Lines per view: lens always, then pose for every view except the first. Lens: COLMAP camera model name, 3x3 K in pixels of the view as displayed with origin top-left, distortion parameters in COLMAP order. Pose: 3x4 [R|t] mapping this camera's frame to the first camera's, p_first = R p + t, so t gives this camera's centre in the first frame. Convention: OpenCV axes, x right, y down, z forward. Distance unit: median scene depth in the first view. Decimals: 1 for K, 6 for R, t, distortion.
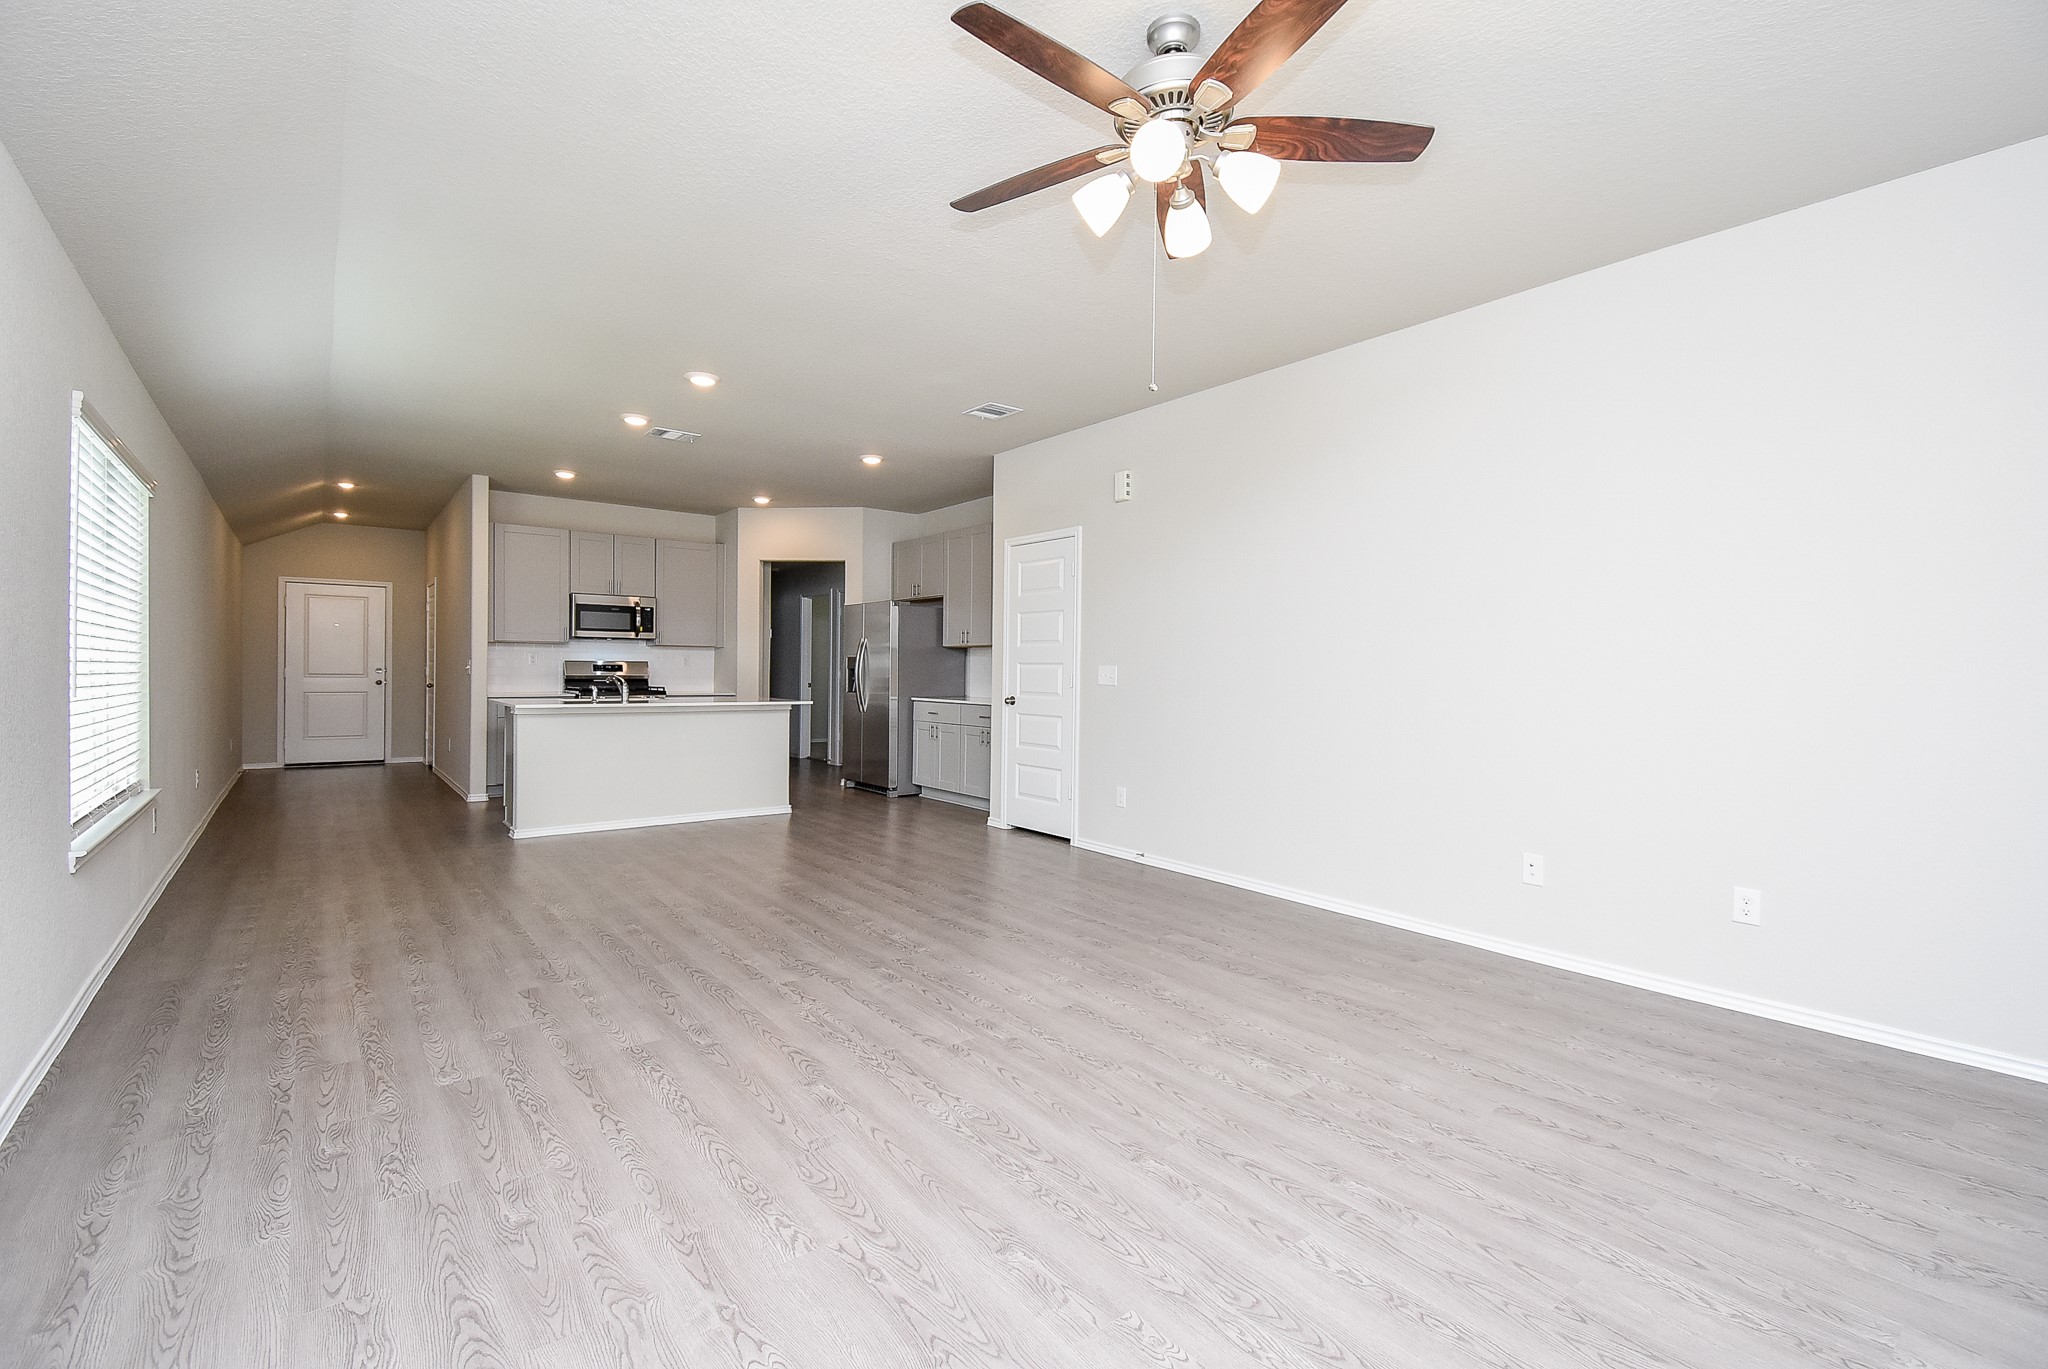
lens RADIAL K [[934.2, 0, 1074.6], [0, 934.2, 698.3], [0, 0, 1]] dist [-0.000359, -0.001934]
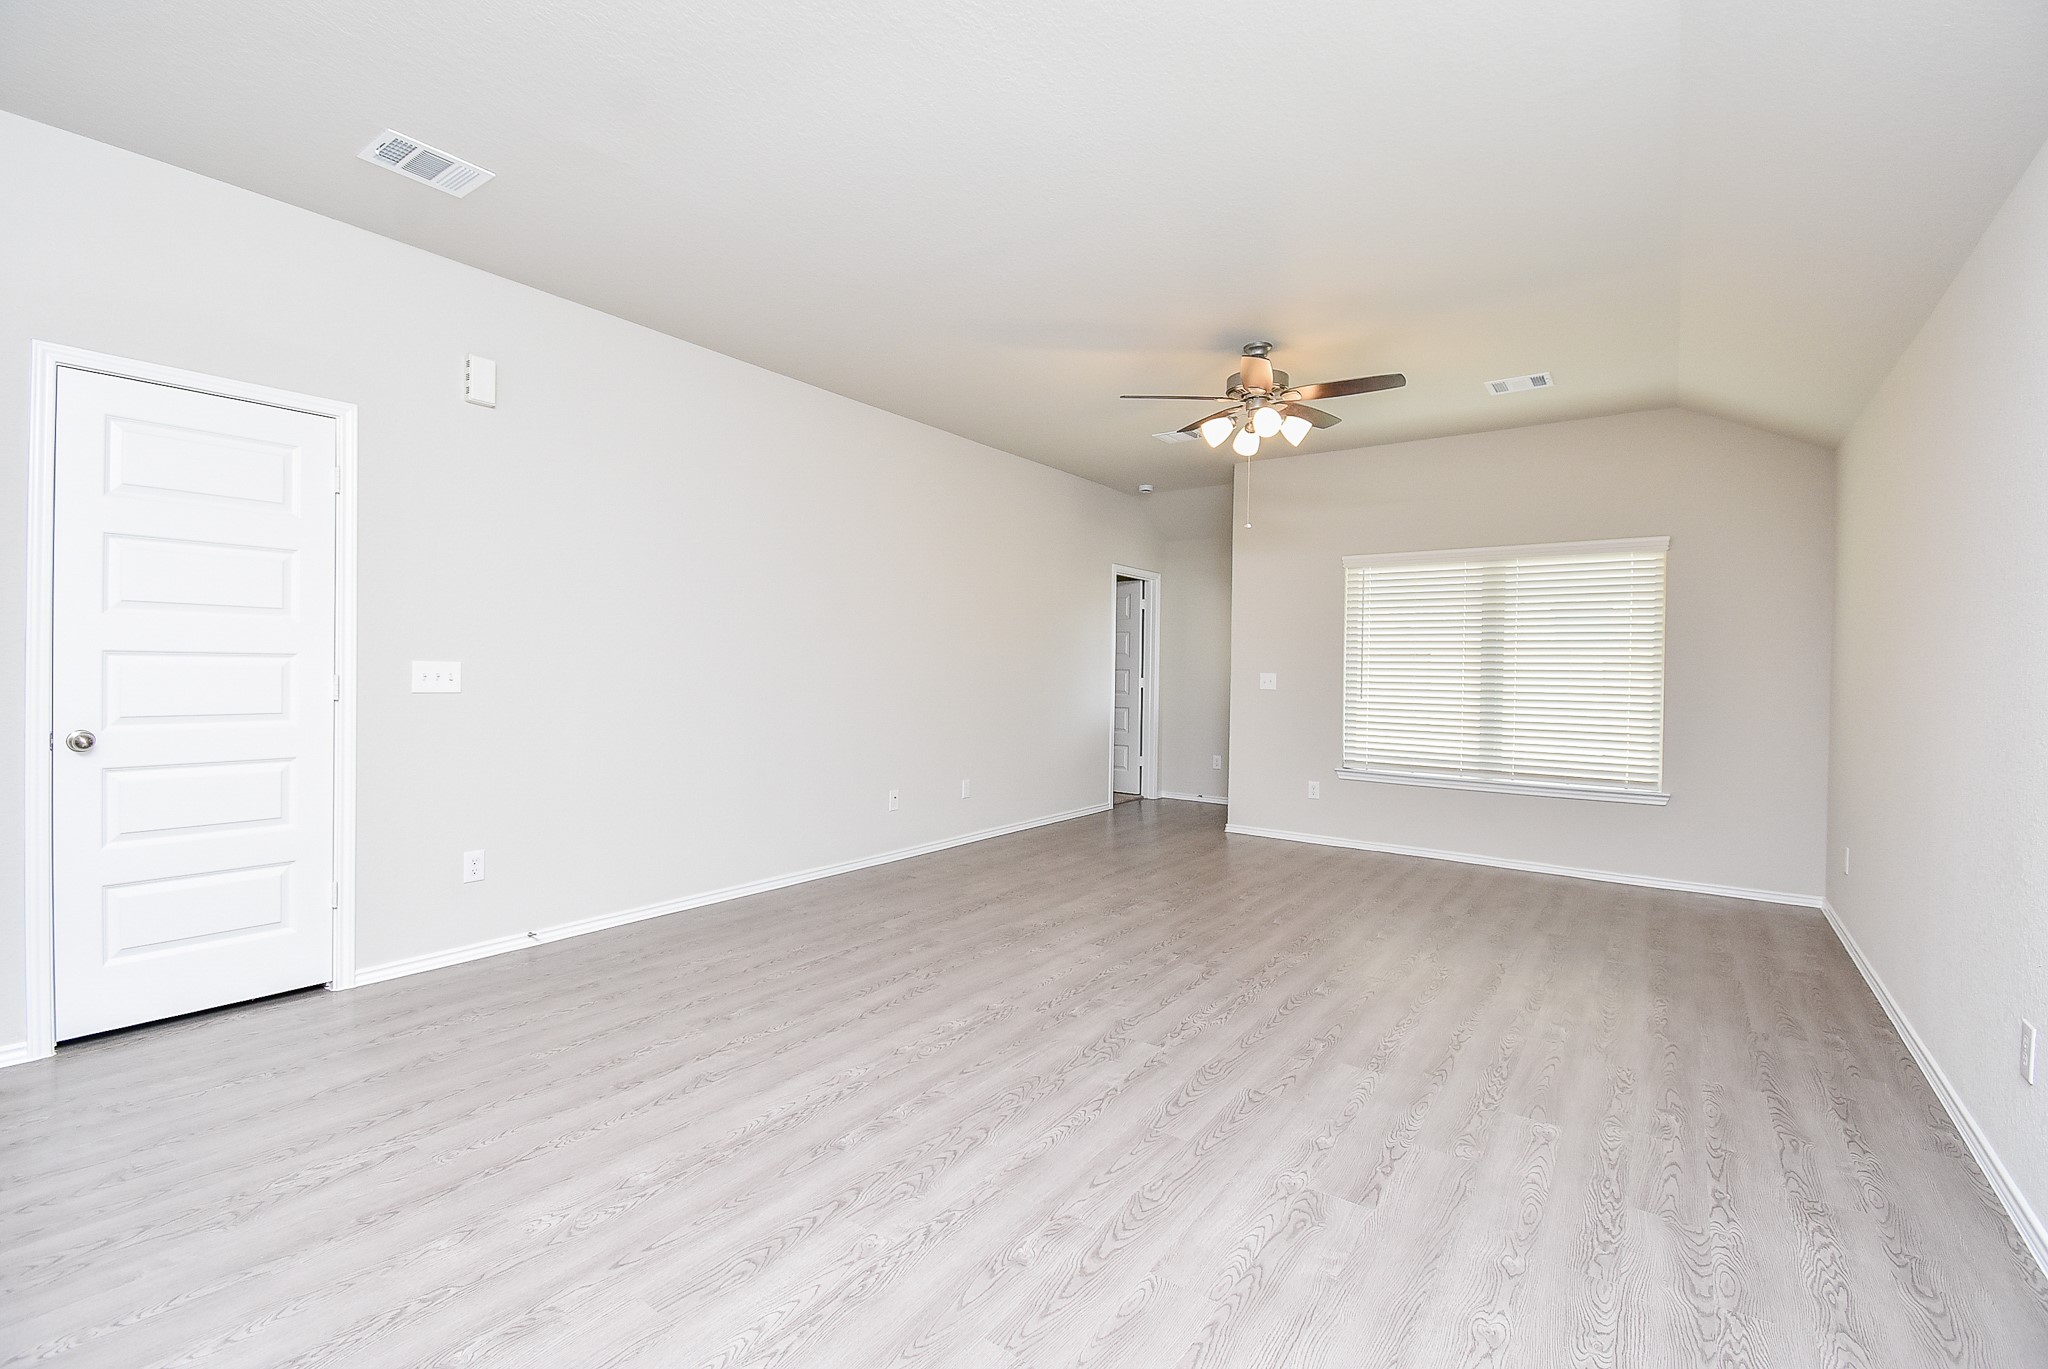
lens RADIAL K [[934.2, 0, 1014.2], [0, 934.2, 665.8], [0, 0, 1]] dist [-0.000359, -0.001934]
pose [[-0.266523, -0.017669, 0.963667, -1.081213], [0.019489, 0.999529, 0.023716, -0.063619], [-0.963632, 0.025102, -0.266053, 1.333260]]
